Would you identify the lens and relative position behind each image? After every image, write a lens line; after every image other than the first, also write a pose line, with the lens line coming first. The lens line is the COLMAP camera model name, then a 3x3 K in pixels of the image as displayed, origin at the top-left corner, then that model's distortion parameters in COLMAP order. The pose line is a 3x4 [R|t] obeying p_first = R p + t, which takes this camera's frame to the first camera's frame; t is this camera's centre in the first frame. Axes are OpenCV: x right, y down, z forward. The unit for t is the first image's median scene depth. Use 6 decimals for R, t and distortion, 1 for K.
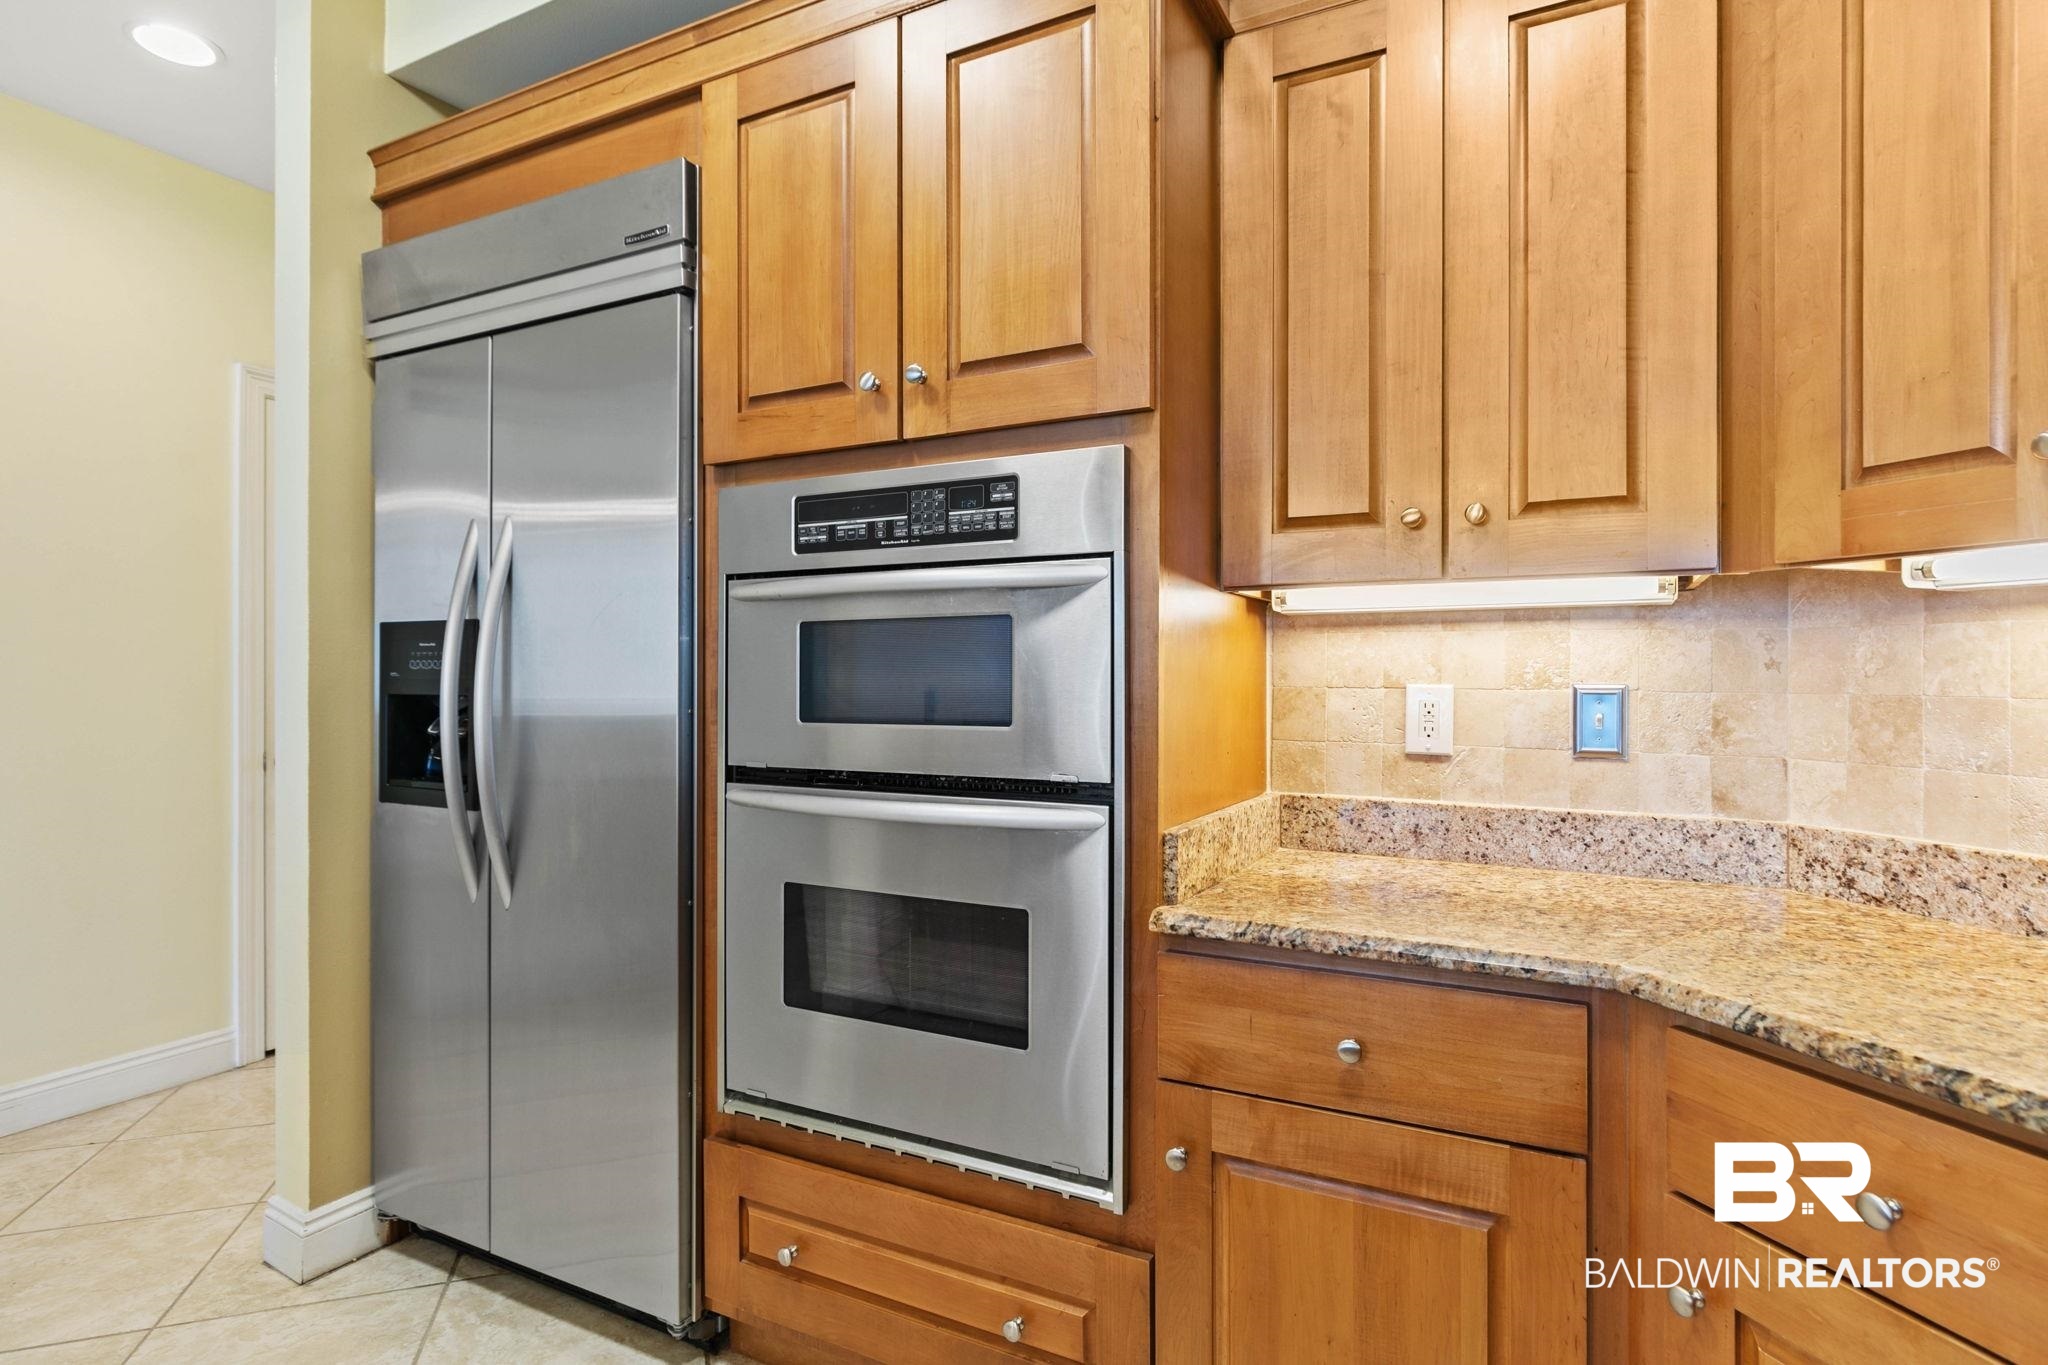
lens RADIAL K [[1042.6, 0, 1024.1], [0, 1042.6, 687.2], [0, 0, 1]] dist [0.001735, -0.000904]
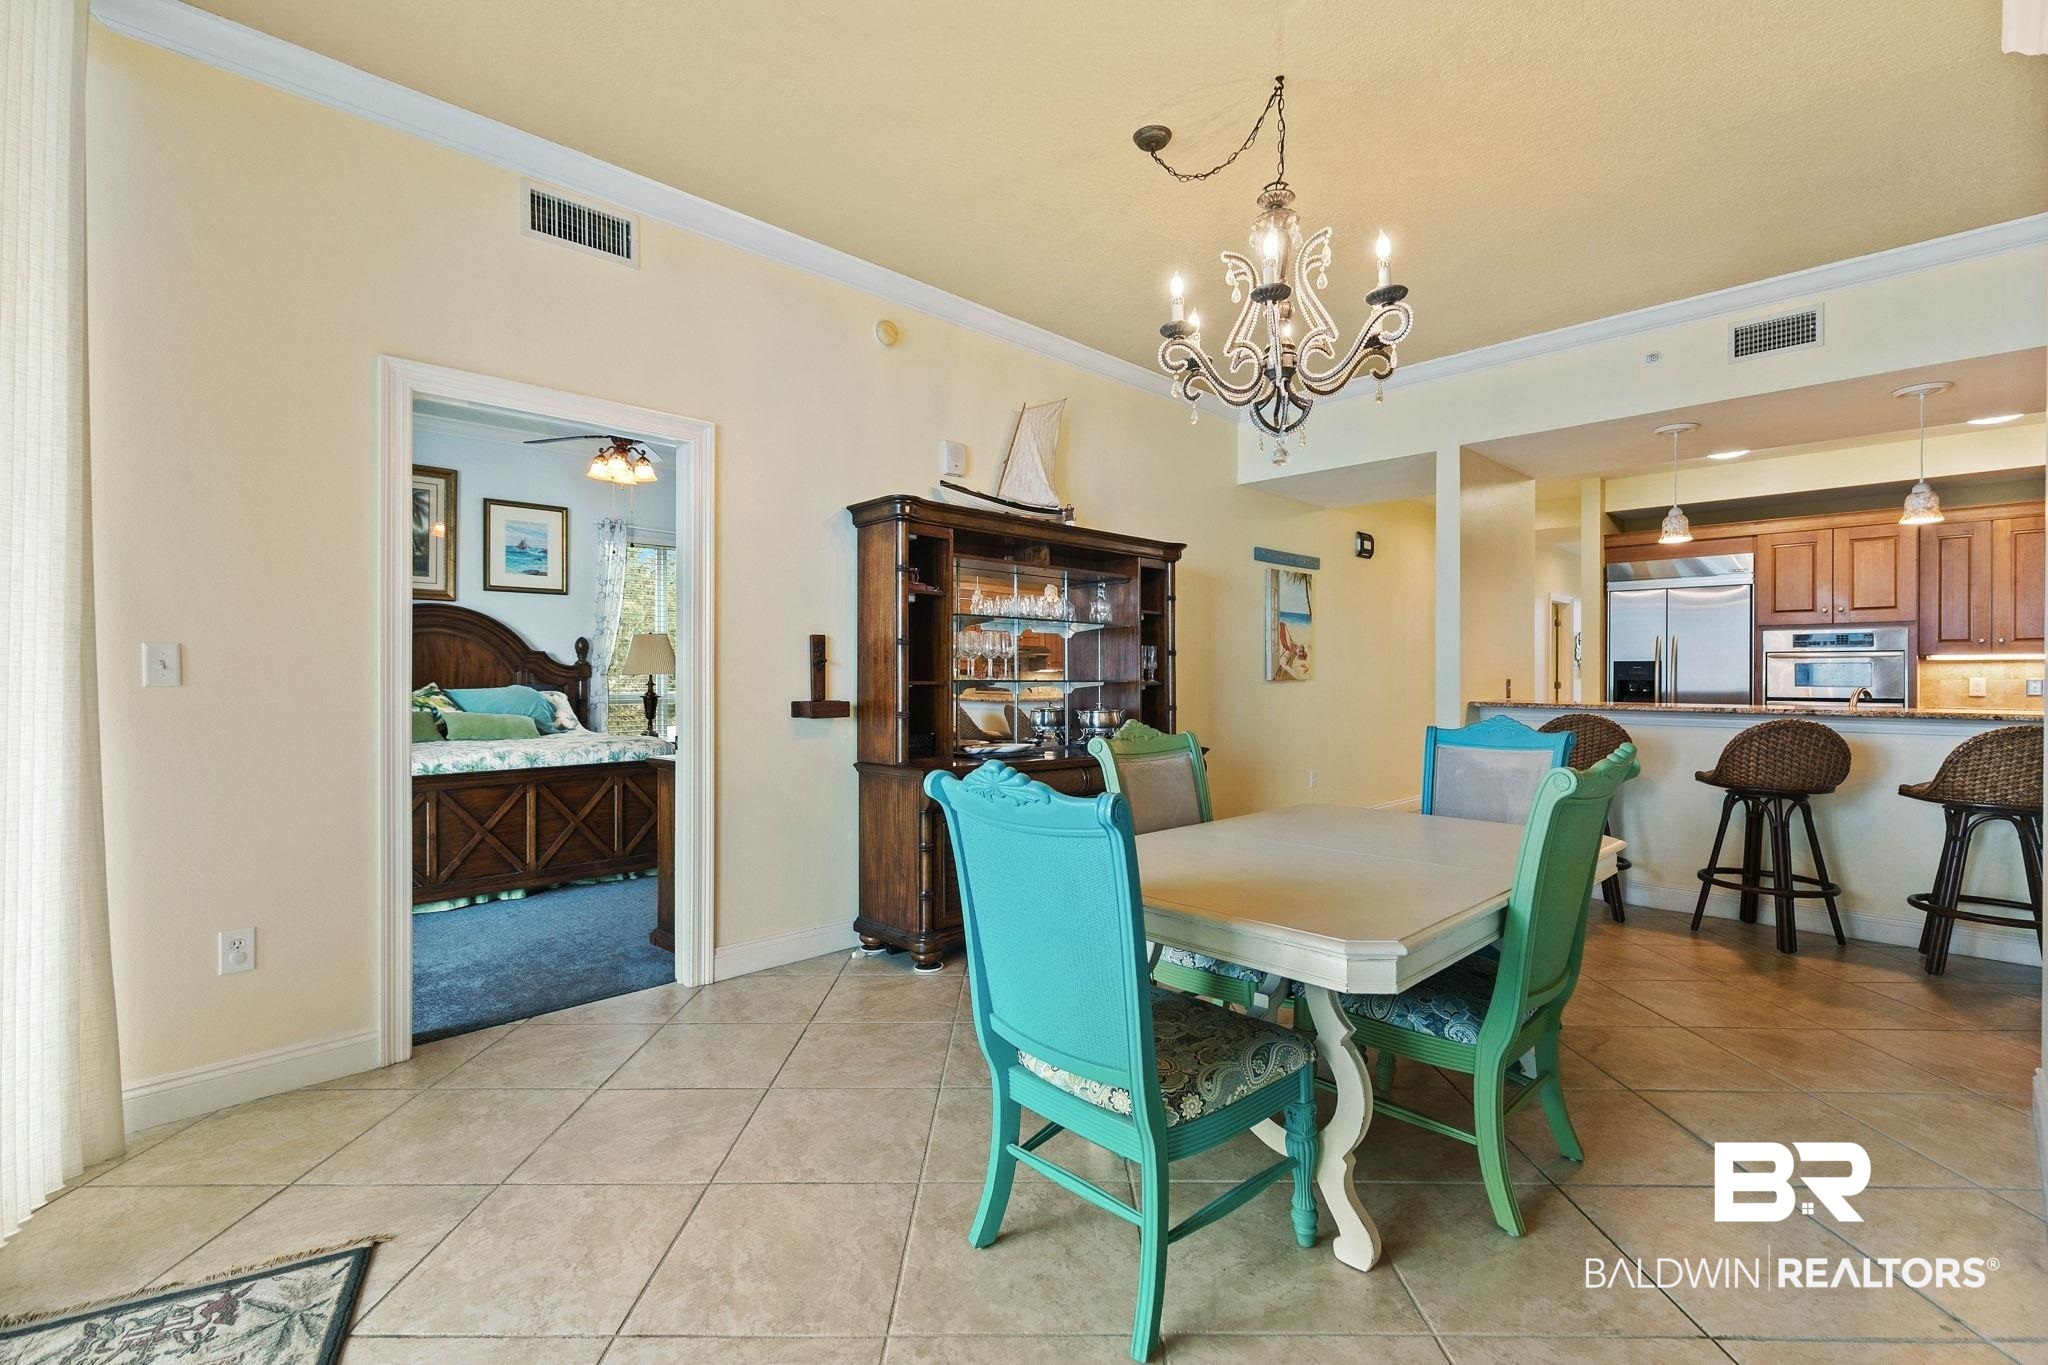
lens RADIAL K [[925.9, 0, 1030.6], [0, 925.9, 679.4], [0, 0, 1]] dist [0.003195, -0.000676]
pose [[0.947873, 0.005553, -0.318600, -1.970304], [-0.003465, 0.999969, 0.007121, -0.009598], [0.318630, -0.005645, 0.947863, -3.615578]]
